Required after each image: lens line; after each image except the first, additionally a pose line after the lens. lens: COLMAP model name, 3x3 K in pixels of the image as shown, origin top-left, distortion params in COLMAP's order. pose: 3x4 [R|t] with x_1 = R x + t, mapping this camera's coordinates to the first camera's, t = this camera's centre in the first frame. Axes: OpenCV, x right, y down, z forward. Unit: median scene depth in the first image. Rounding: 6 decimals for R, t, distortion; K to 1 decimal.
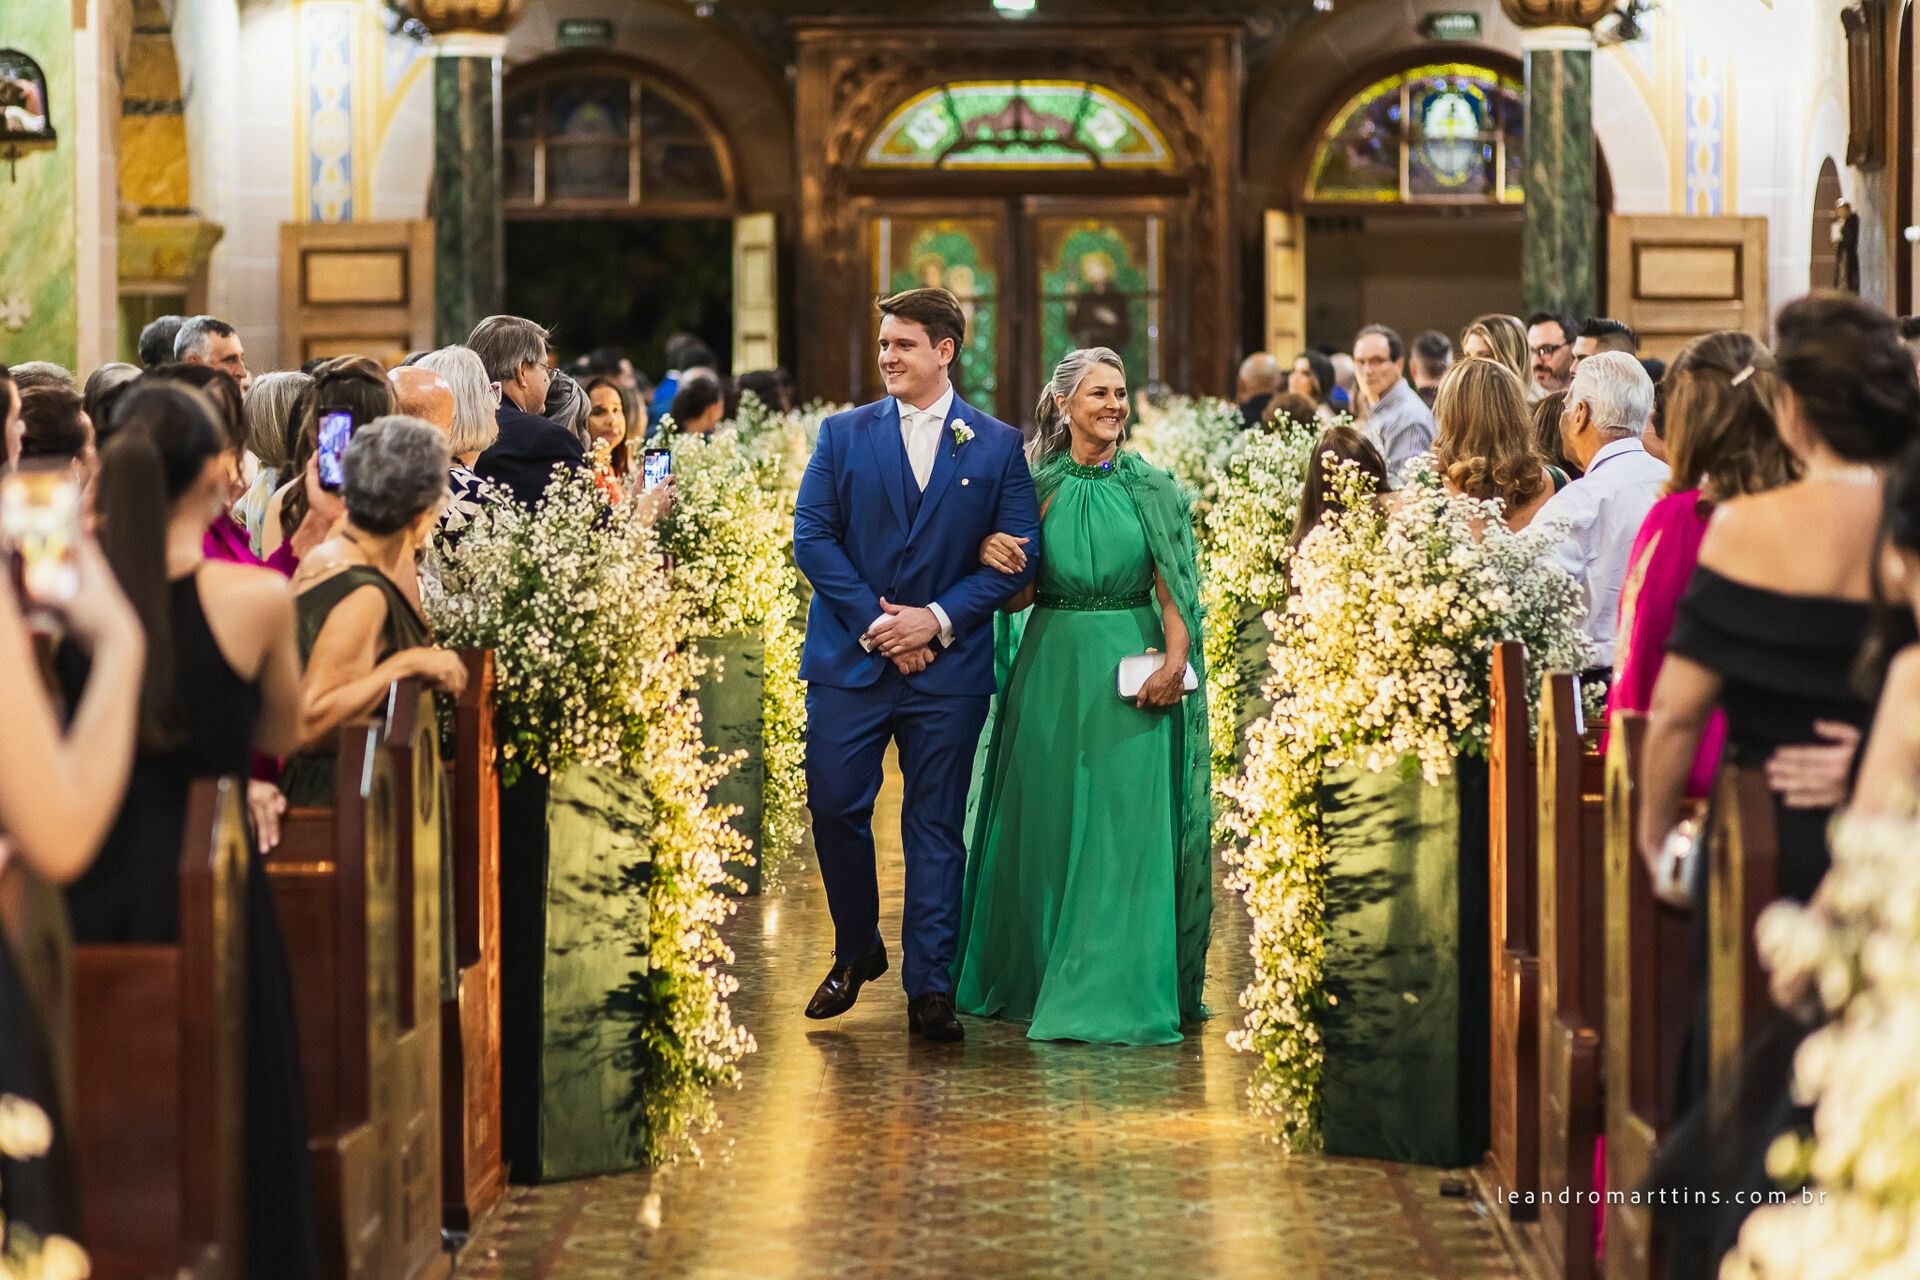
lens RADIAL K [[4884.6, 0, 881.1], [0, 4884.6, 605.3], [0, 0, 1]] dist [0.017989, -0.757575]
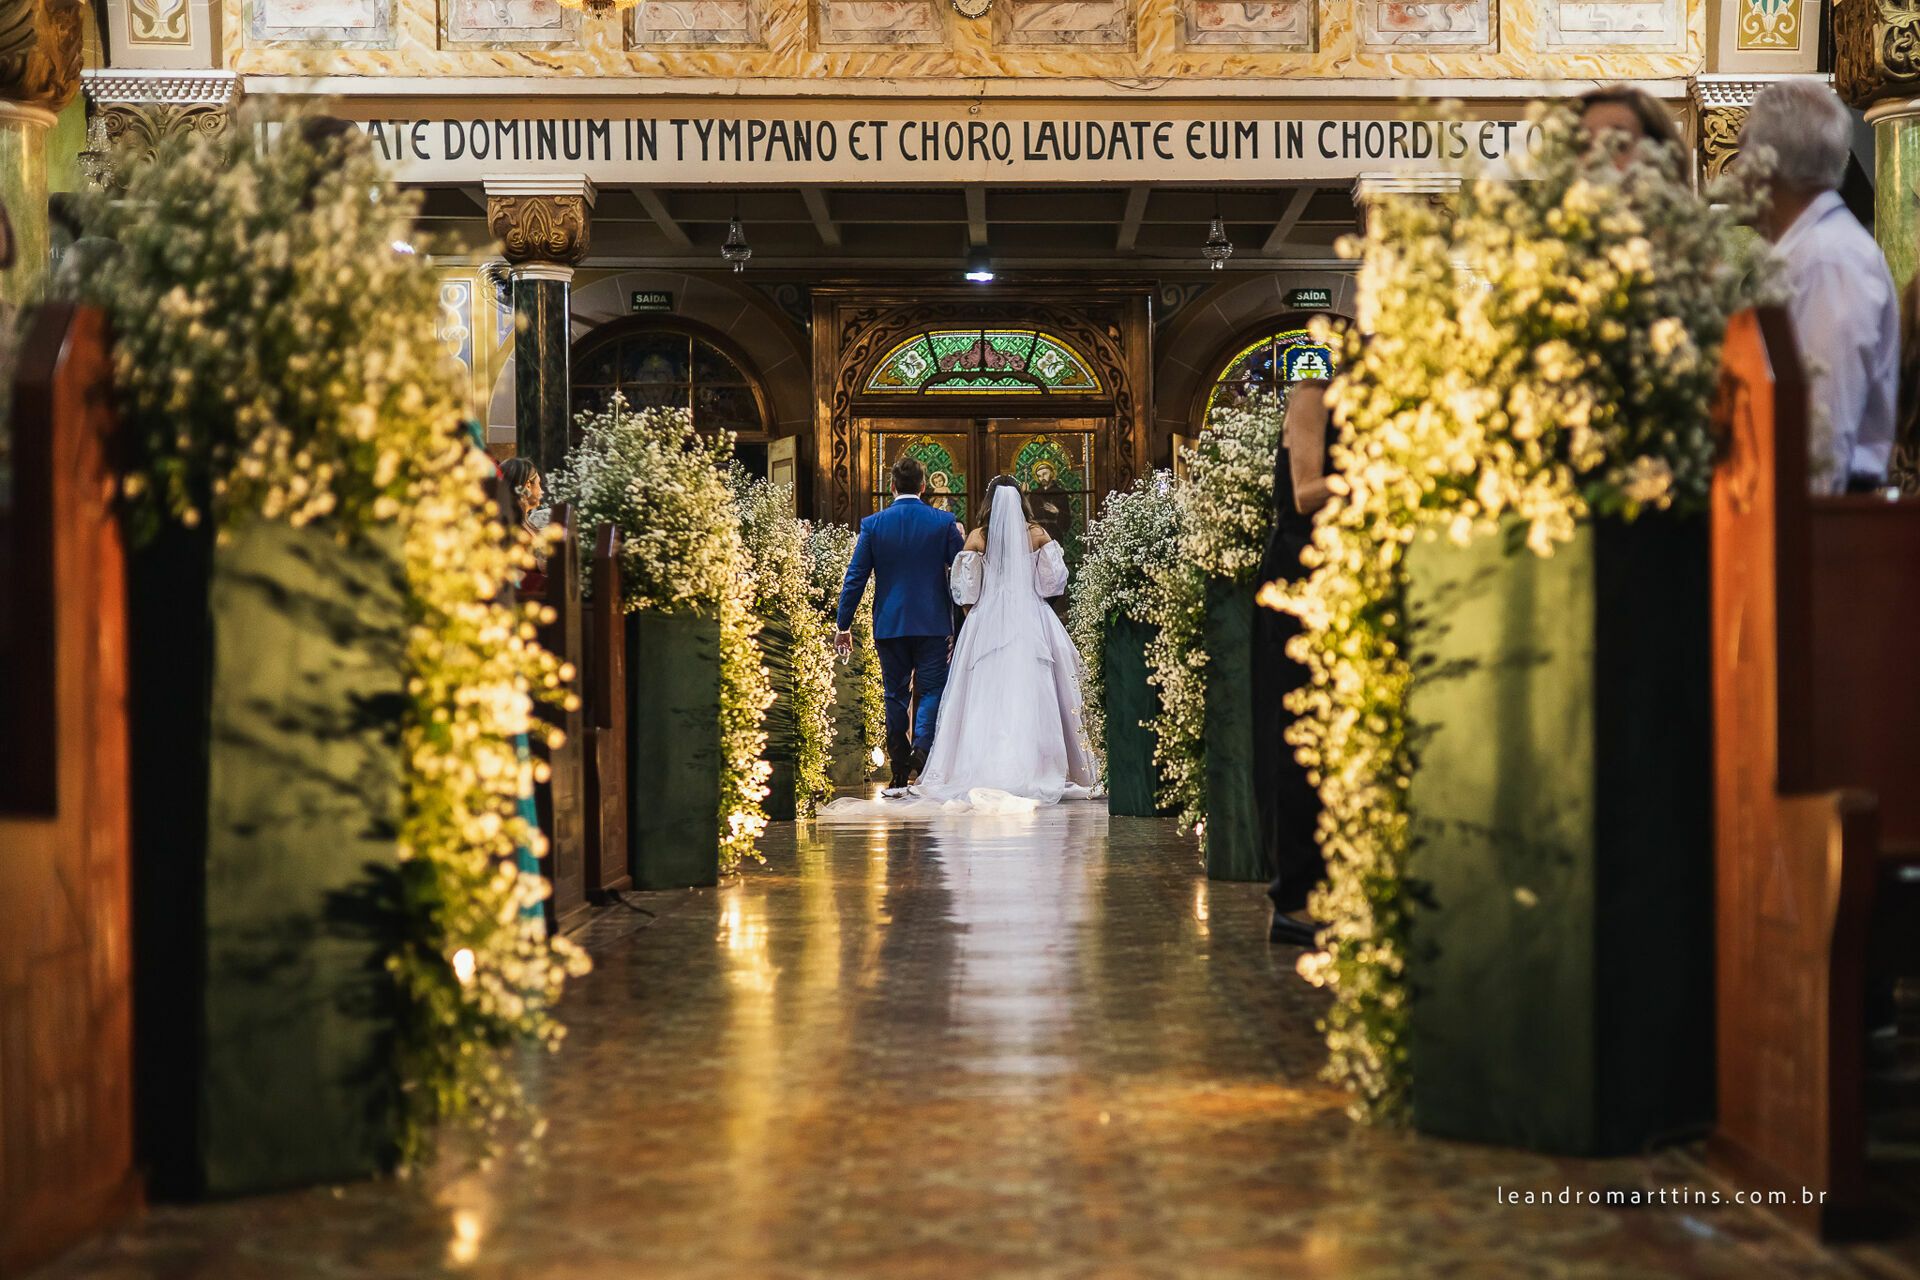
lens RADIAL K [[2988.0, 0, 1087.4], [0, 2988.0, 750.6], [0, 0, 1]] dist [0.003867, -0.069427]
pose [[0.998078, -0.005094, 0.061756, 0.017573], [0.006551, 0.999704, -0.023412, 0.068079], [-0.061618, 0.023772, 0.997817, 0.589269]]
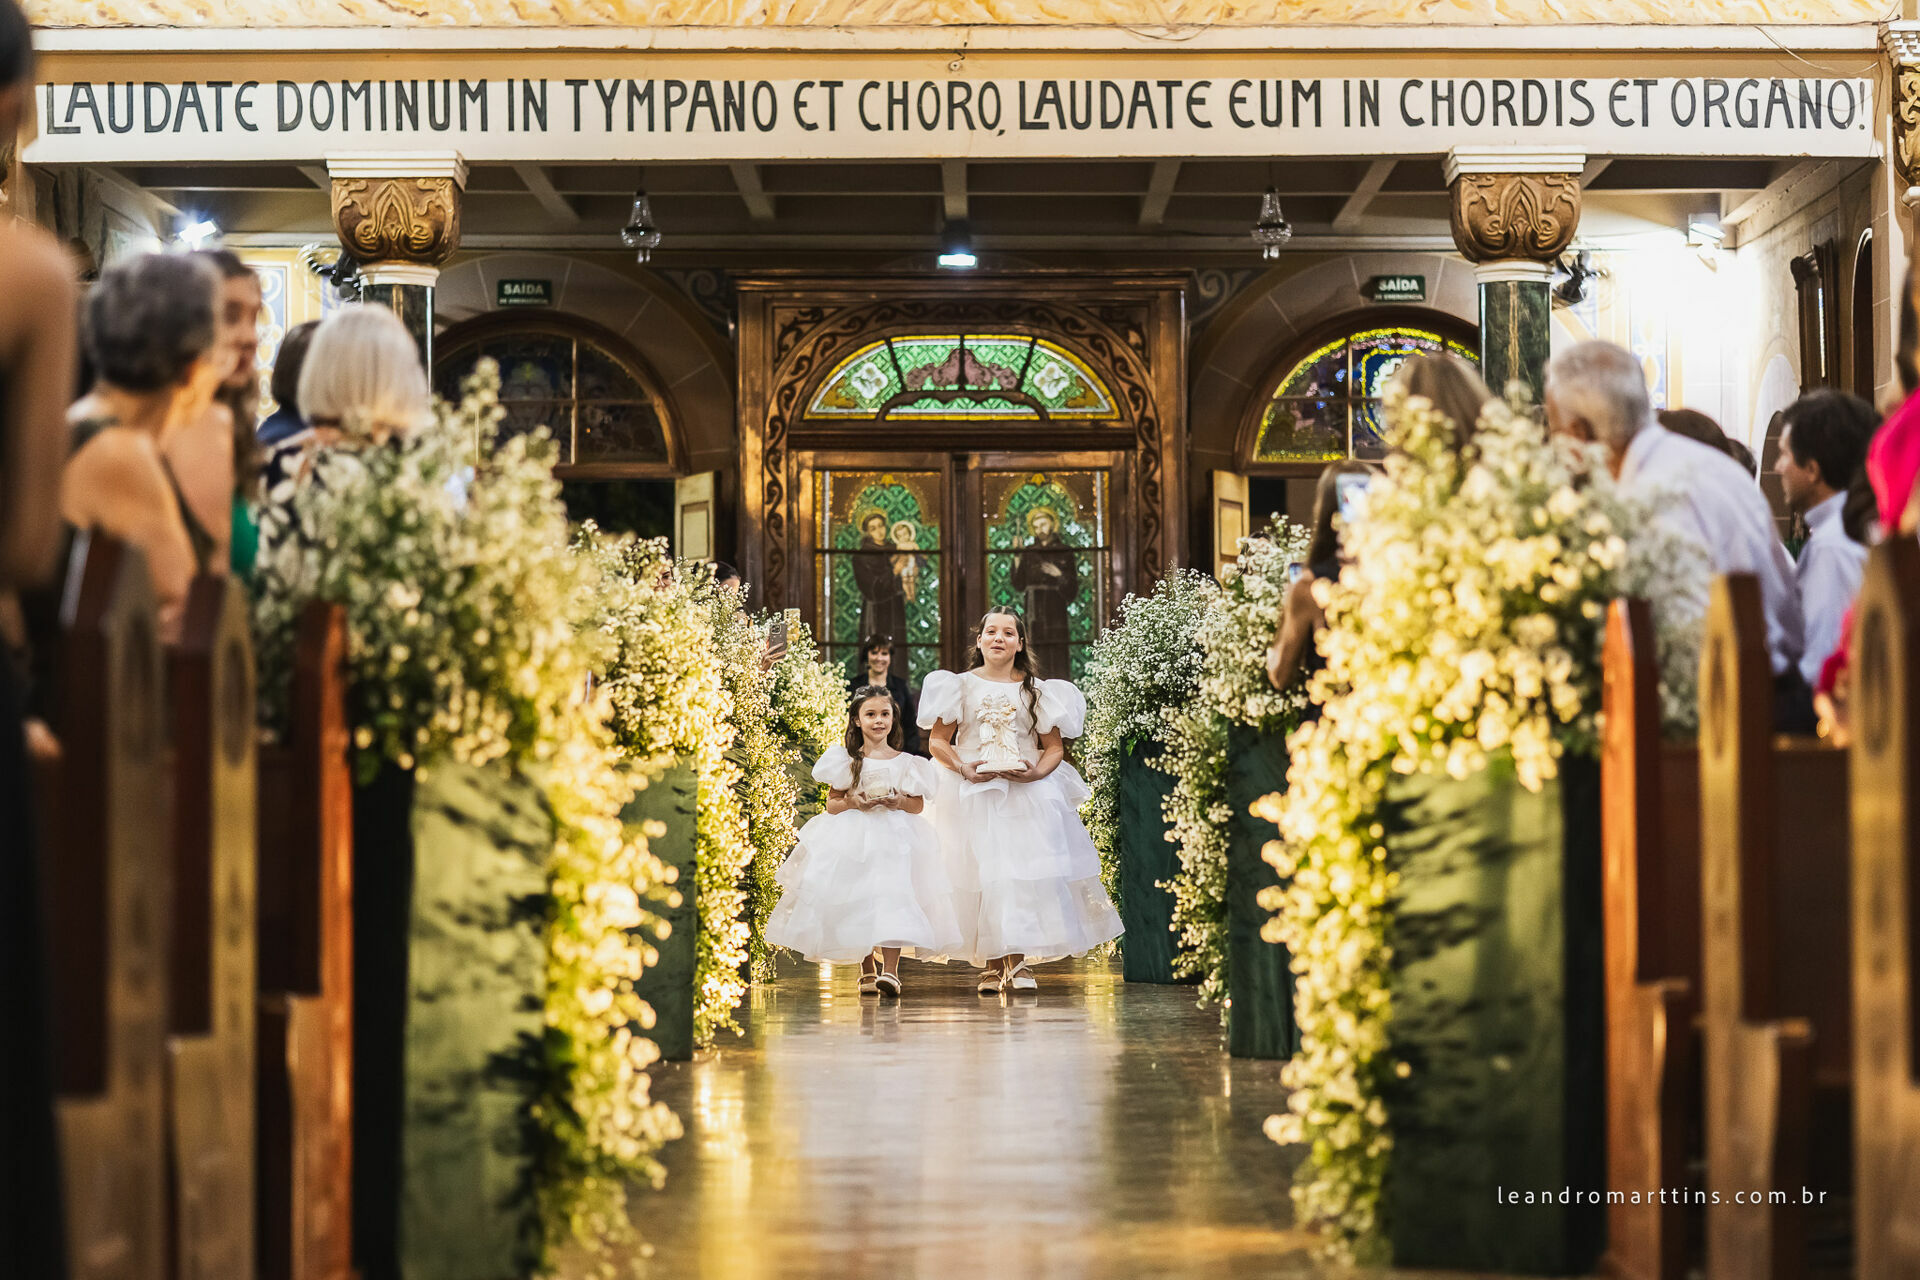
lens RADIAL K [[4544.8, 0, 960.0], [0, 4544.8, 640.0], [0, 0, 1]] dist [-0.015829, -0.288668]
pose [[0.999508, 0.001054, 0.031350, -0.003144], [0.001279, 0.997235, -0.074299, 0.064763], [-0.031342, 0.074302, 0.996743, 0.253750]]
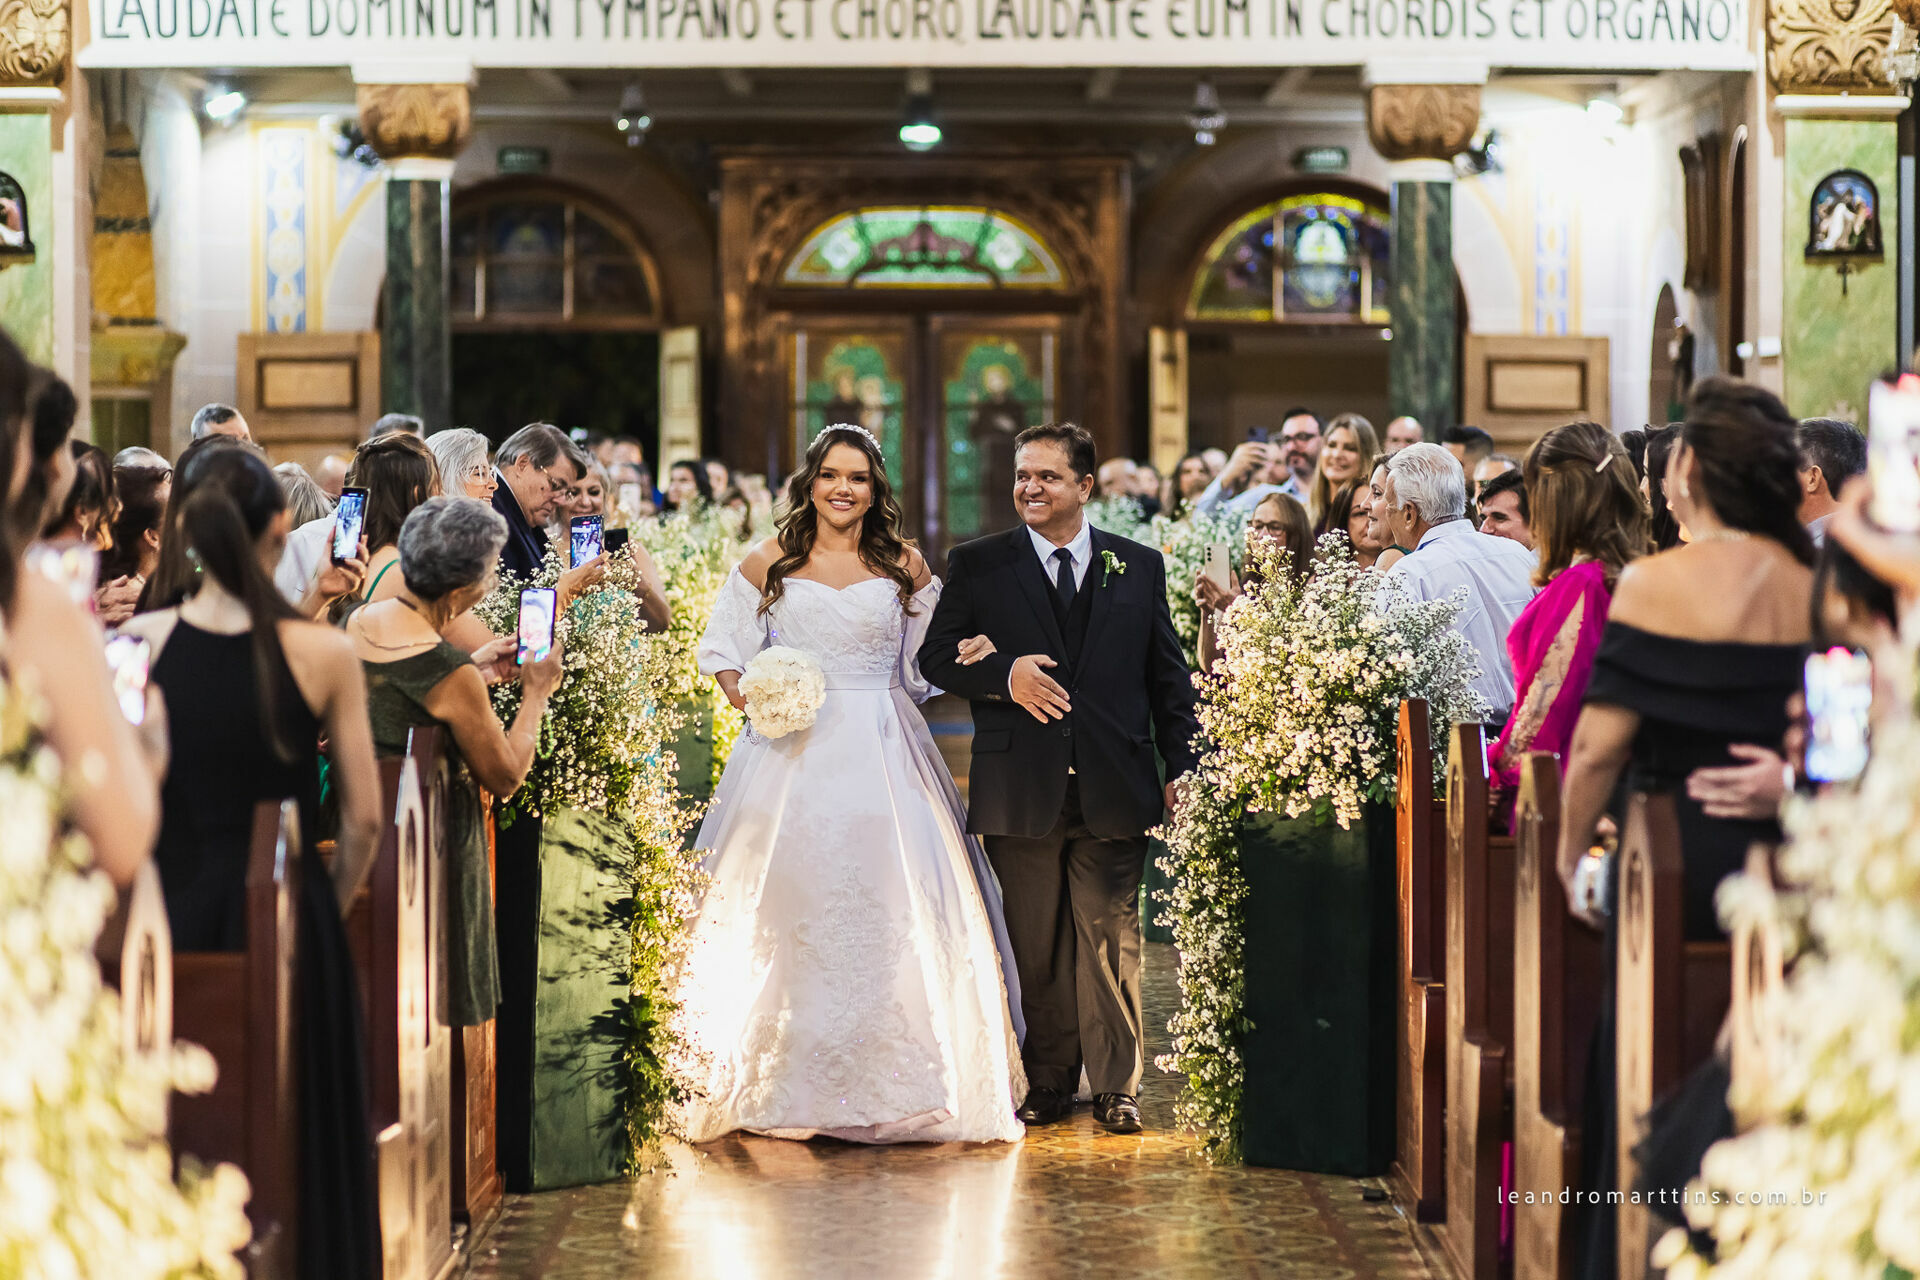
lens RADIAL K [[4544.8, 0, 960.0], [0, 4544.8, 640.0], [0, 0, 1]] dist [-0.015829, -0.288668]
pose [[0.999131, 0.003895, 0.041501, -0.015888], [-0.003319, 0.999897, -0.013942, 0.008300], [-0.041551, 0.013792, 0.999041, -0.020637]]
